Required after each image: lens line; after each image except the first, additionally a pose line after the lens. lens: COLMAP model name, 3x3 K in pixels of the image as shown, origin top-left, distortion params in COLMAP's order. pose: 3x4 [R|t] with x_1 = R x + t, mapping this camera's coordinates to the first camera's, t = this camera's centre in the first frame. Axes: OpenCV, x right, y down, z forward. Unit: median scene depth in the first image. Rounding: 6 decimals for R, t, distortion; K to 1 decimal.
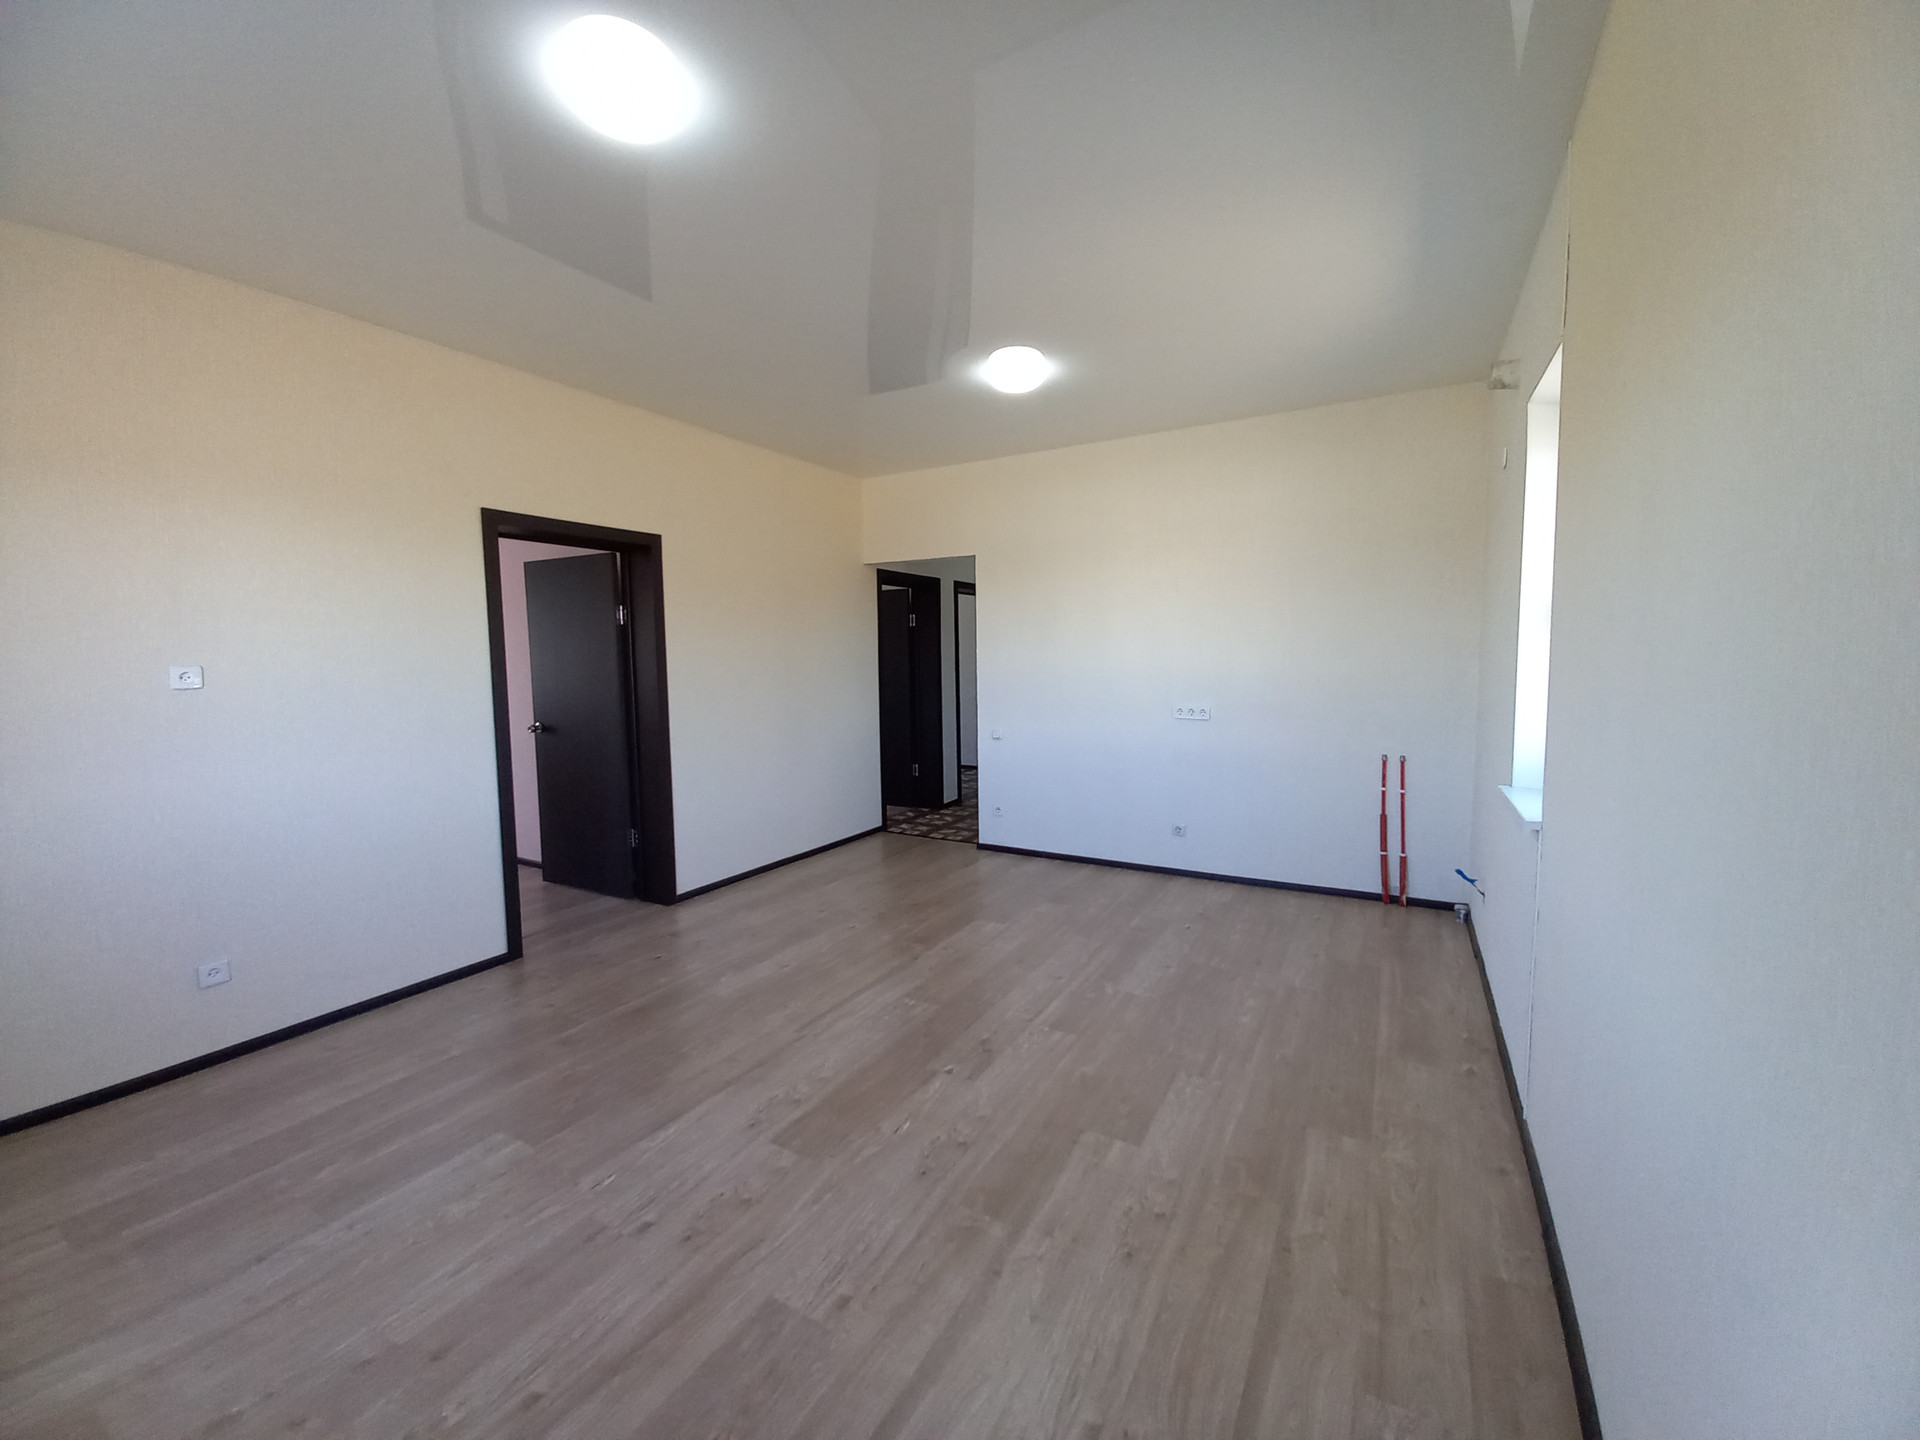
lens RADIAL K [[749.9, 0, 975.8], [0, 749.9, 711.7], [0, 0, 1]] dist [0.018337, -0.015533]
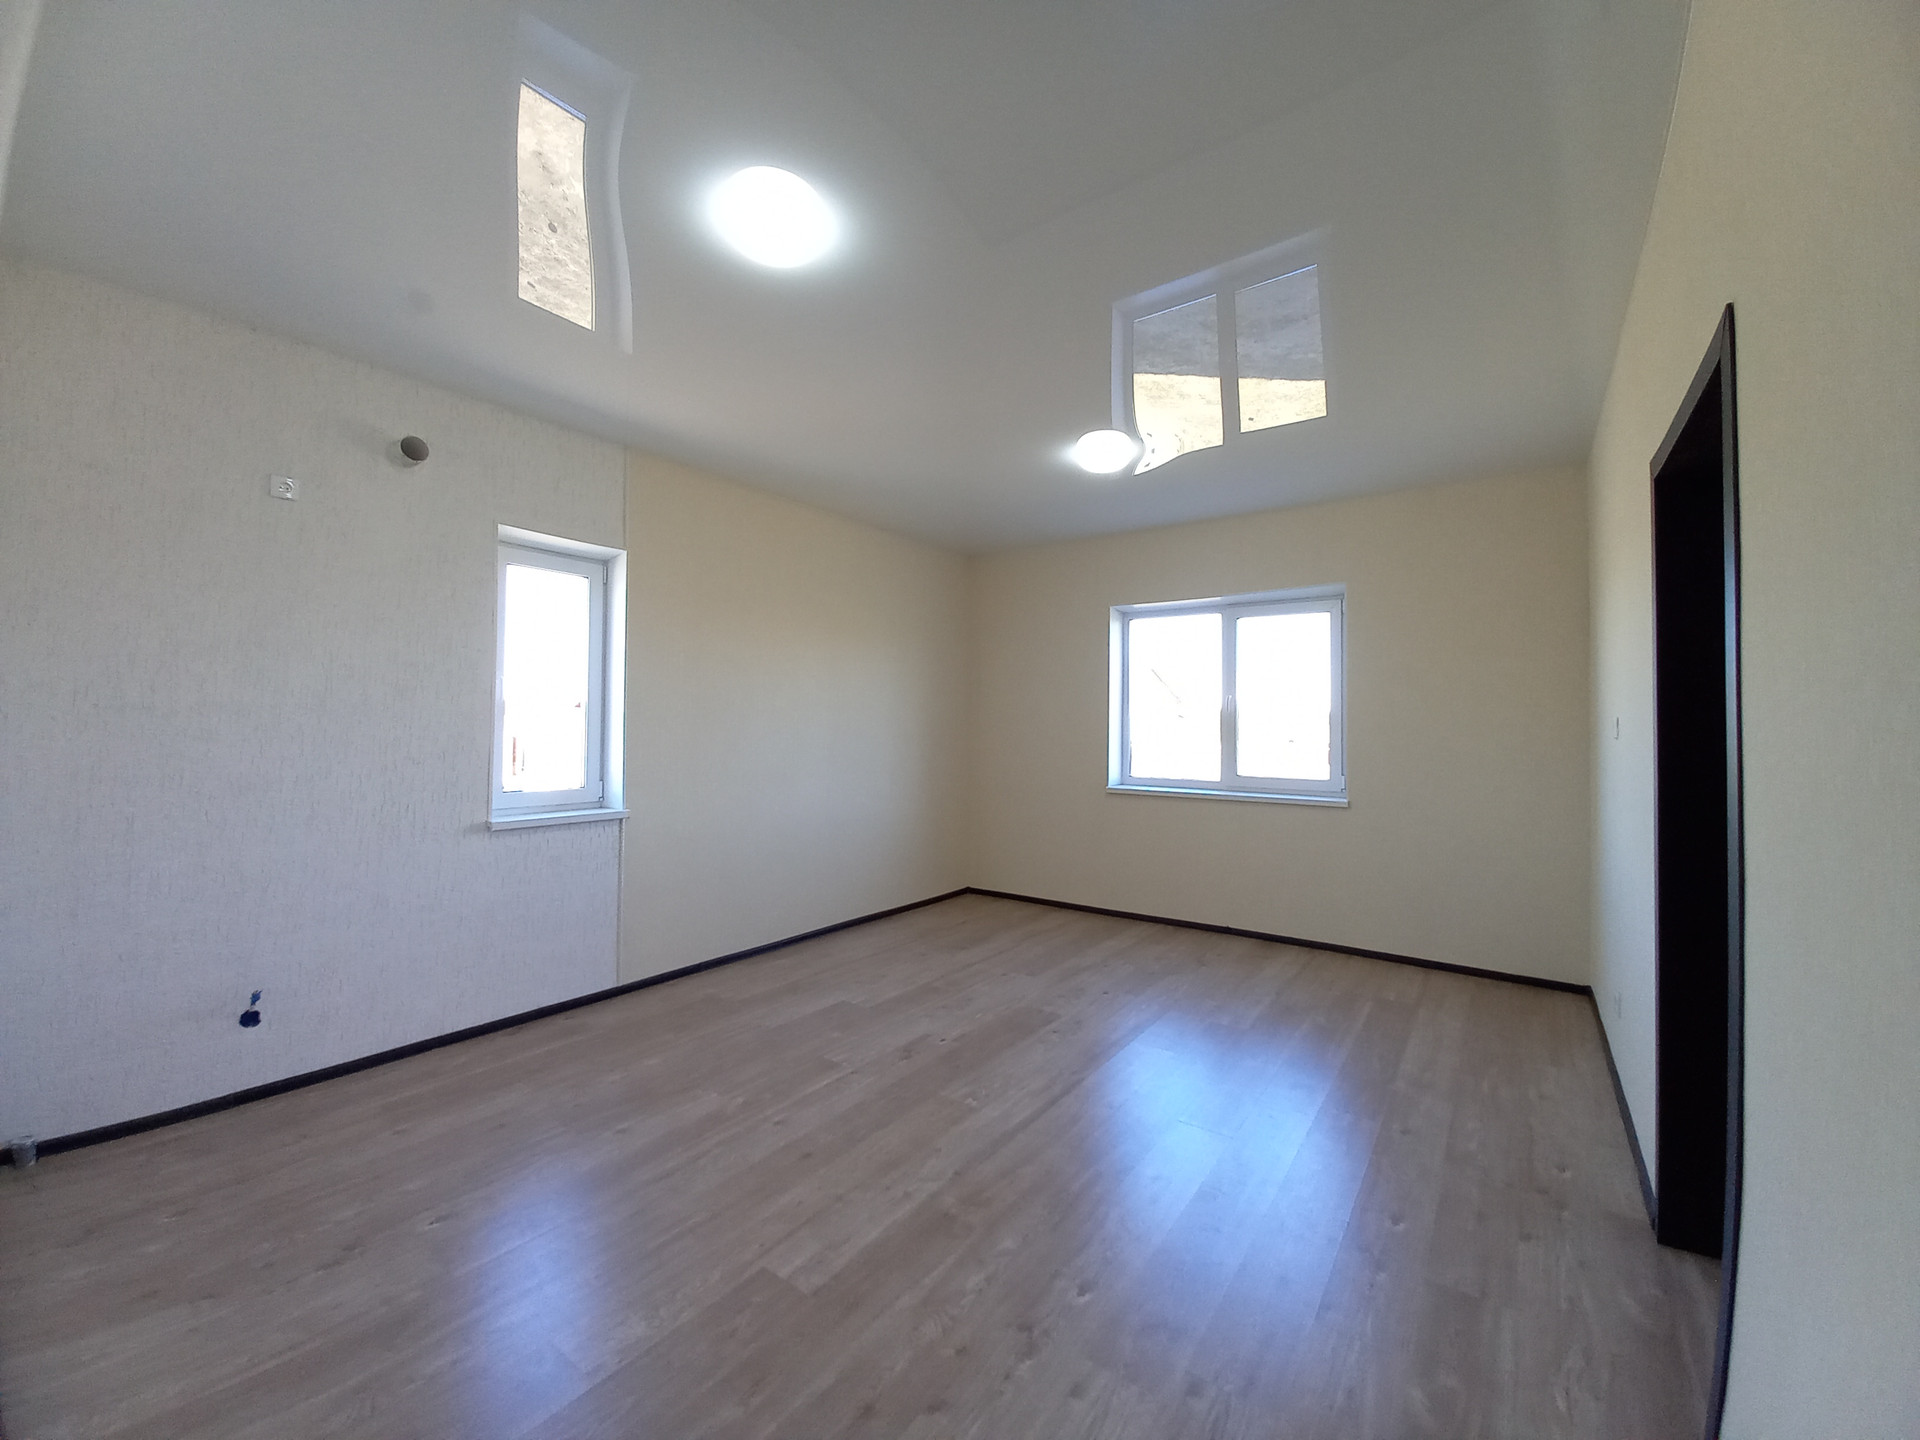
lens RADIAL K [[749.9, 0, 975.8], [0, 749.9, 711.7], [0, 0, 1]] dist [0.018337, -0.015533]
pose [[-0.993934, 0.006336, 0.109791, -0.231964], [0.012157, 0.998550, 0.052434, -0.140268], [-0.109300, 0.053450, -0.992571, 2.218271]]
